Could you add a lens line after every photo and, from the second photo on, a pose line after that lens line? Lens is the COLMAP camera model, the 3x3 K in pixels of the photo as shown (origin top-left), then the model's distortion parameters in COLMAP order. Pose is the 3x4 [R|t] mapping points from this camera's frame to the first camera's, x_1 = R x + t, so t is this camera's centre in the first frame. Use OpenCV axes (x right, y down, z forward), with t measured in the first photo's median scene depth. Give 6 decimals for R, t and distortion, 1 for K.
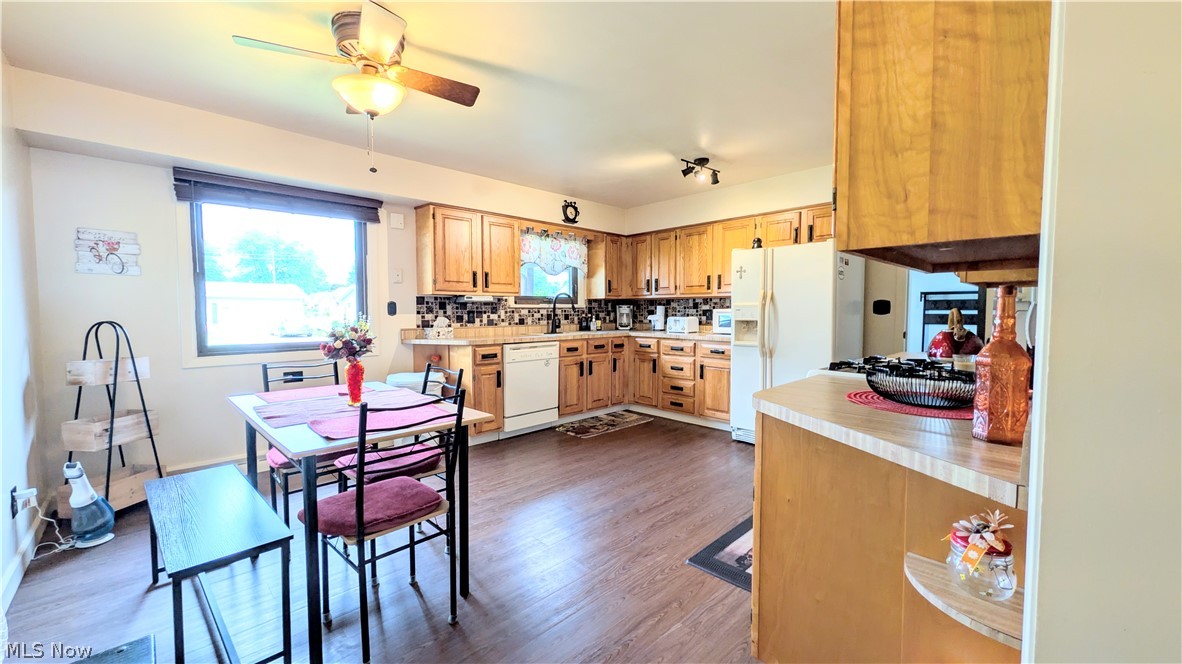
lens RADIAL K [[453.4, 0, 589.5], [0, 453.4, 330.3], [0, 0, 1]] dist [-0.000269, 0.001415]
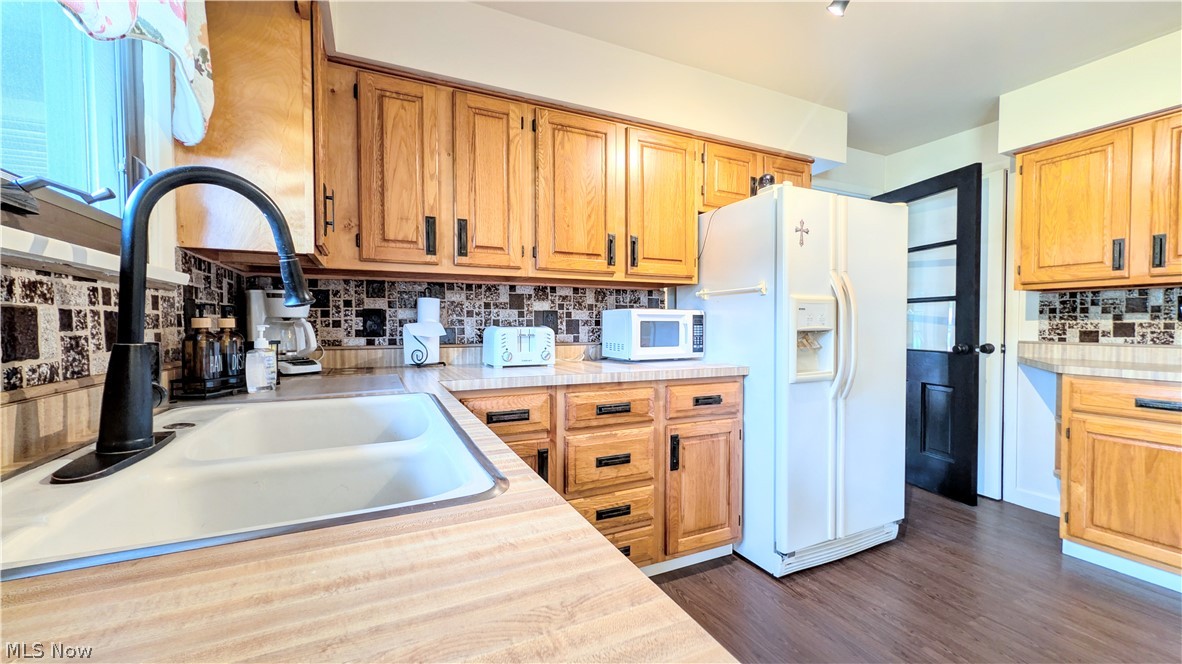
lens RADIAL K [[453.4, 0, 589.9], [0, 453.4, 332.6], [0, 0, 1]] dist [-0.000269, 0.001415]
pose [[0.325779, -0.016149, 0.945308, -0.182273], [0.041309, 0.999142, 0.002832, -0.026863], [-0.944543, 0.038127, 0.326167, 0.939682]]
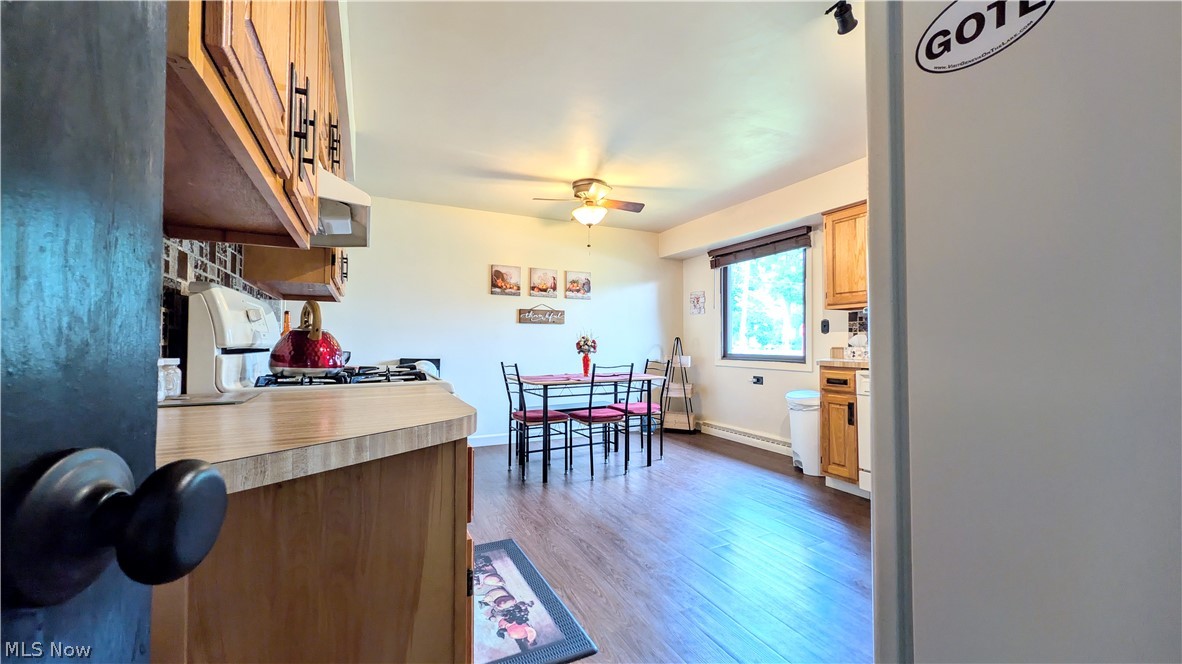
lens RADIAL K [[453.4, 0, 591.7], [0, 453.4, 331.6], [0, 0, 1]] dist [-0.000269, 0.001415]
pose [[-0.303273, -0.021007, -0.952672, 0.598445], [-0.042430, 0.999063, -0.008523, -0.005745], [0.951959, 0.037838, -0.303880, 0.725458]]
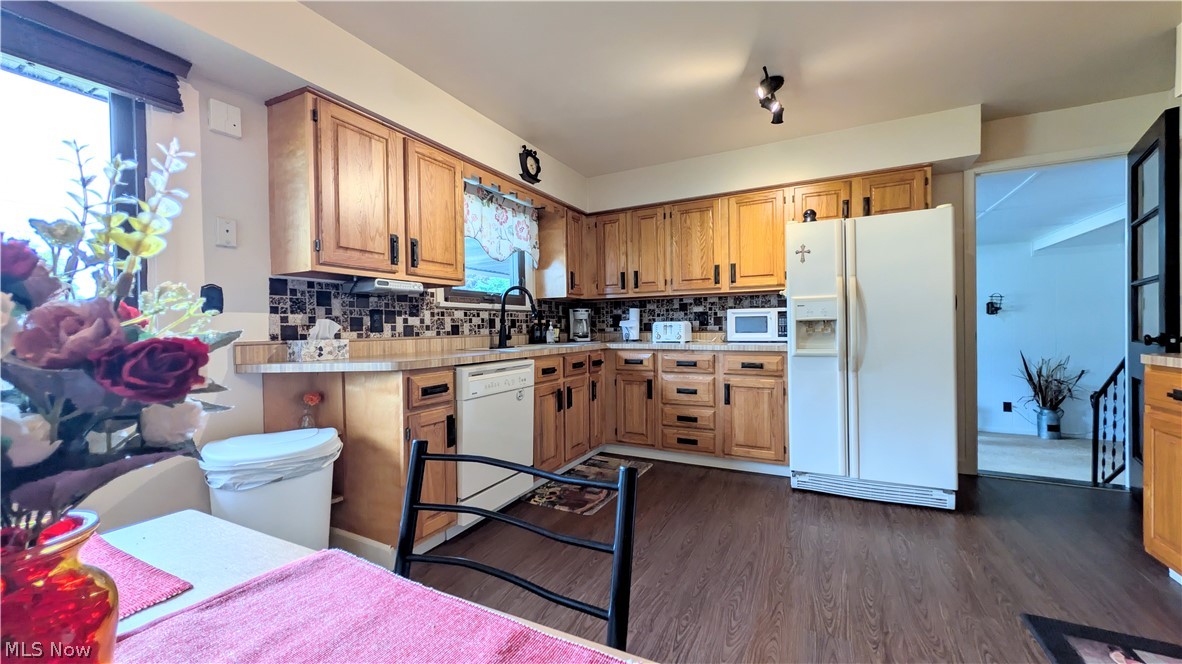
lens RADIAL K [[453.4, 0, 590.1], [0, 453.4, 330.2], [0, 0, 1]] dist [-0.000269, 0.001415]
pose [[0.948564, -0.013416, 0.316301, -0.188896], [0.026219, 0.998999, -0.036253, 0.009746], [-0.315498, 0.042682, 0.947966, 0.382539]]
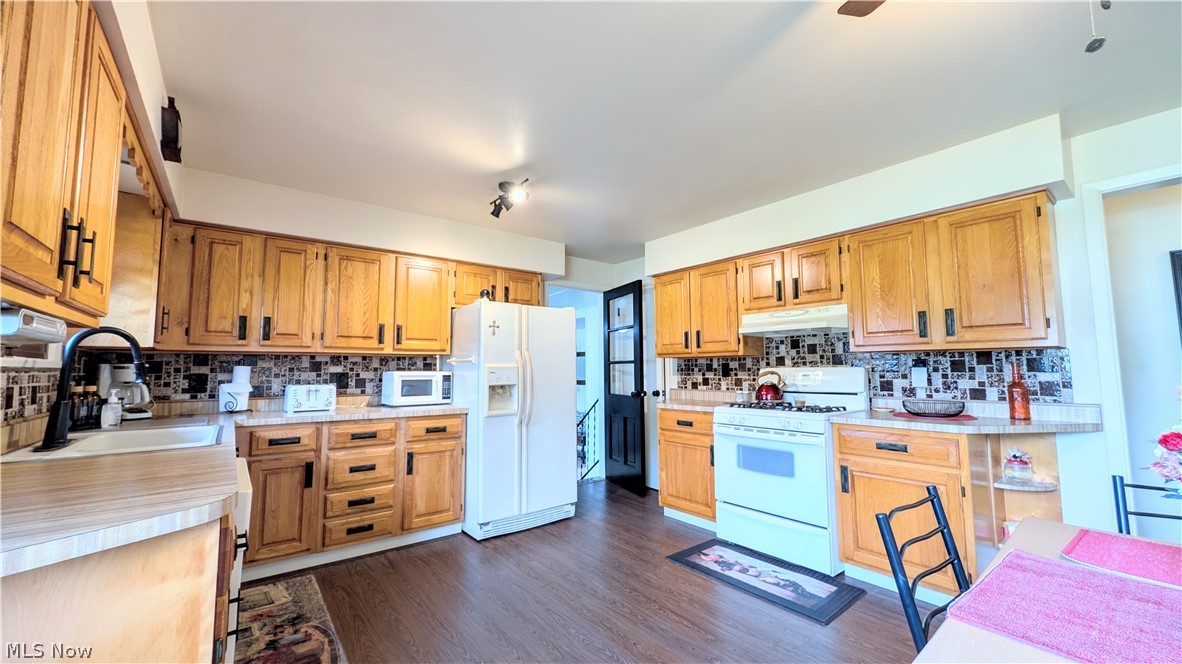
lens RADIAL K [[453.4, 0, 589.3], [0, 453.4, 331.6], [0, 0, 1]] dist [-0.000269, 0.001415]
pose [[0.105455, 0.086783, 0.990630, -0.422419], [0.048810, 0.994532, -0.092321, -0.030373], [-0.993225, 0.058089, 0.100642, 0.656461]]
